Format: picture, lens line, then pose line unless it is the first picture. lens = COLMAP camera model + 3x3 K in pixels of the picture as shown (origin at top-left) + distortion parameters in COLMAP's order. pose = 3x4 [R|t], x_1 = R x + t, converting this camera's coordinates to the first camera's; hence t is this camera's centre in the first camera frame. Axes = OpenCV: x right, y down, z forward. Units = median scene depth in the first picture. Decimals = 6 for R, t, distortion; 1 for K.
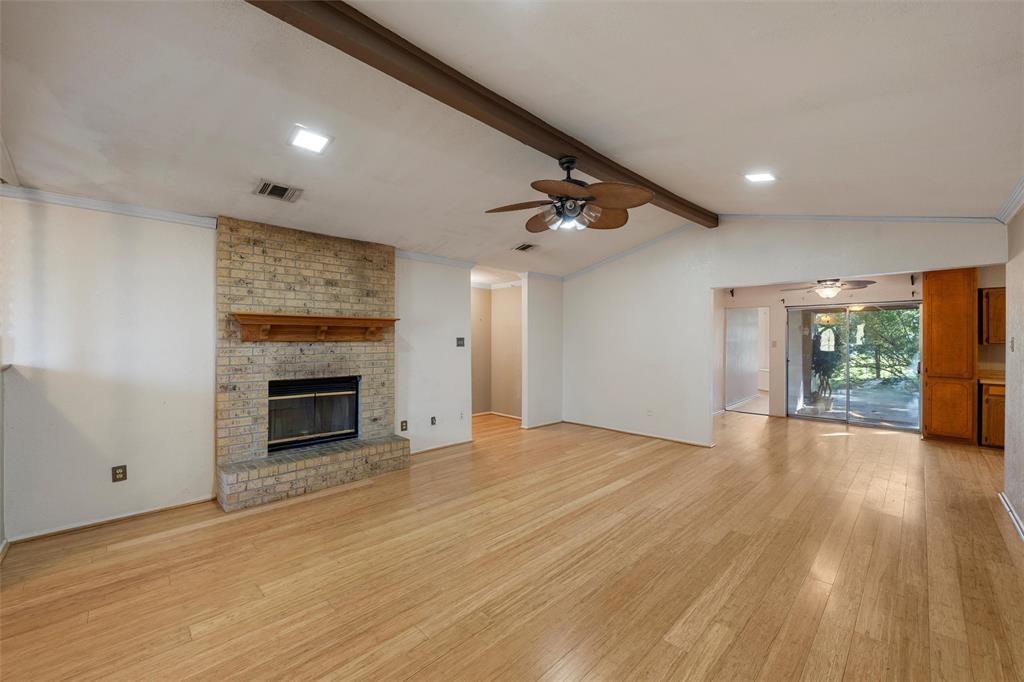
lens RADIAL K [[408.2, 0, 512.0], [0, 408.2, 341.0], [0, 0, 1]] dist [-0.002364, -0.000185]
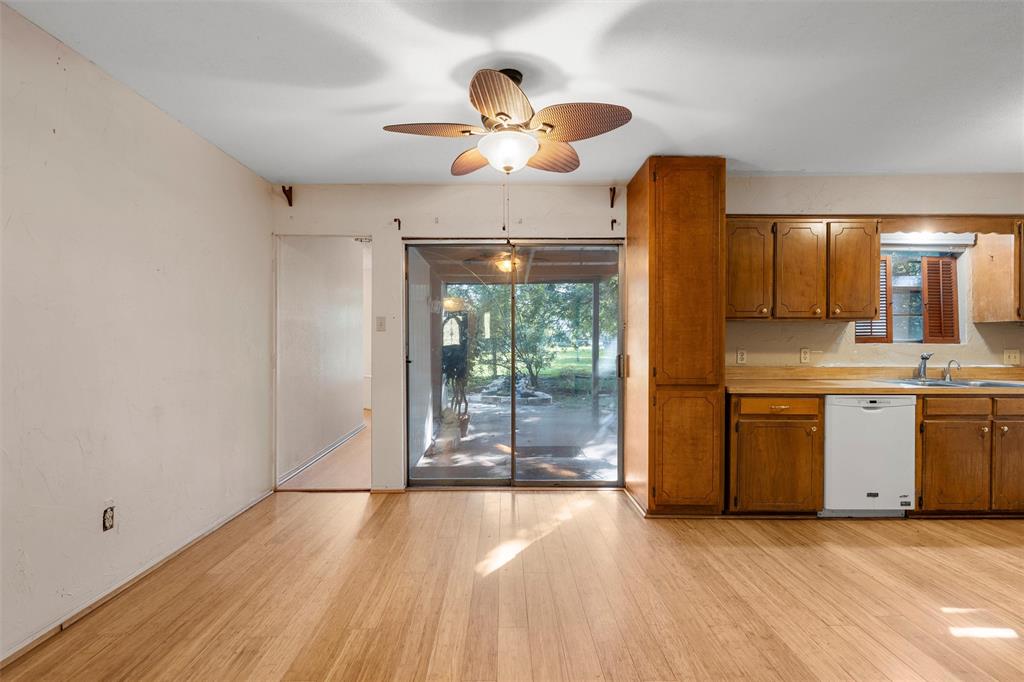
lens RADIAL K [[473.5, 0, 513.1], [0, 473.5, 343.8], [0, 0, 1]] dist [0.001759, 0.000202]
pose [[0.694582, -0.010052, 0.719343, 0.608401], [0.004702, 0.999944, 0.009432, 0.039359], [-0.719398, -0.003169, 0.694591, 0.885078]]
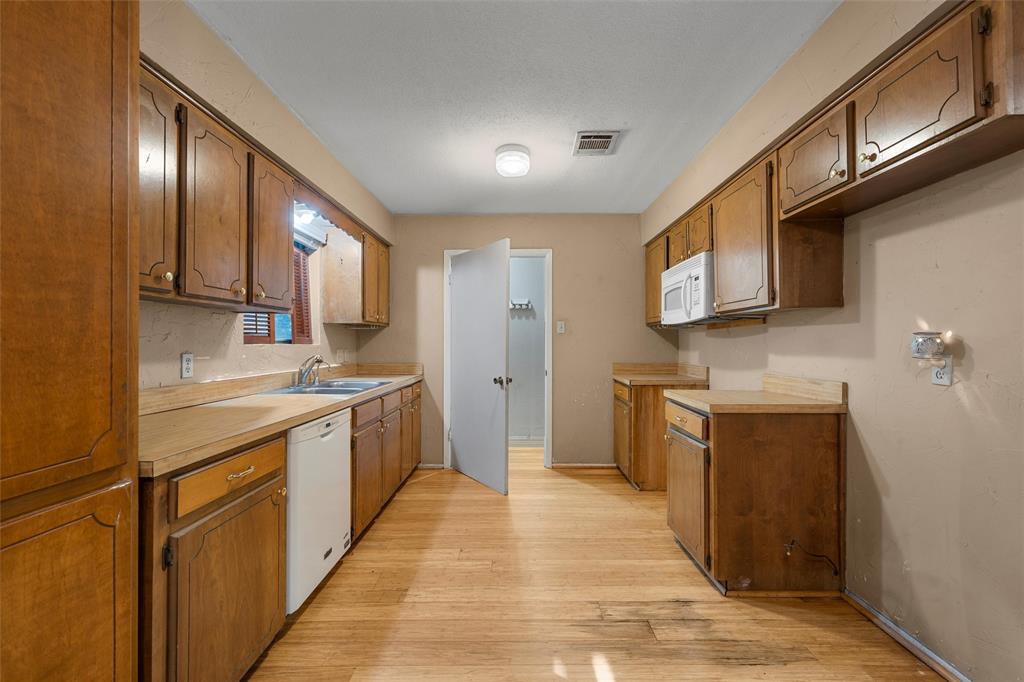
lens RADIAL K [[415.5, 0, 514.5], [0, 415.5, 344.5], [0, 0, 1]] dist [0.000712, 0.000113]
pose [[-0.707253, -0.010830, 0.706877, 1.007867], [-0.006629, 0.999940, 0.008687, 0.042681], [-0.706929, 0.001458, -0.707283, 1.150220]]
